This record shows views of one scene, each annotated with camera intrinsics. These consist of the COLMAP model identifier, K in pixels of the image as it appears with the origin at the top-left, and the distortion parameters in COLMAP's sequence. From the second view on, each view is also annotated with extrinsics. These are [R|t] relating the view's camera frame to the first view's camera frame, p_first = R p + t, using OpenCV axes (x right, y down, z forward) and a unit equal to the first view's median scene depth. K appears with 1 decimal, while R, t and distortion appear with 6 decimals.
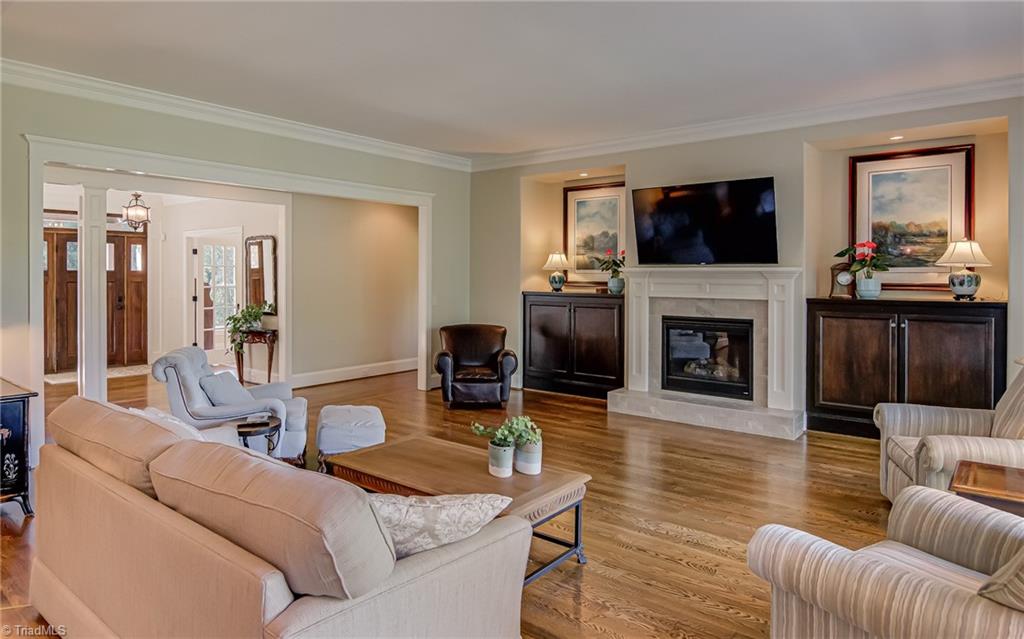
lens RADIAL K [[619.8, 0, 483.8], [0, 619.8, 281.3], [0, 0, 1]] dist [-0.004413, -0.002594]
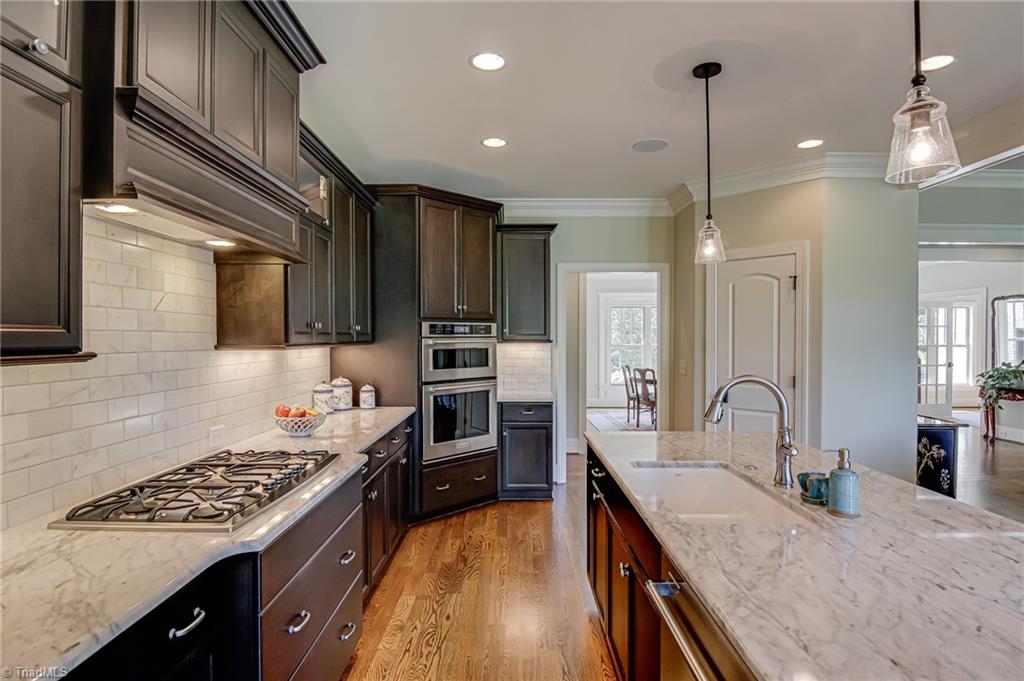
lens RADIAL K [[539.8, 0, 512.0], [0, 539.8, 340.5], [0, 0, 1]] dist [0.000231, -0.015619]
pose [[0.641447, 0.002893, -0.767162, -0.291537], [-0.006971, 0.999974, -0.002058, 0.010799], [0.767136, 0.006668, 0.641450, -0.250206]]
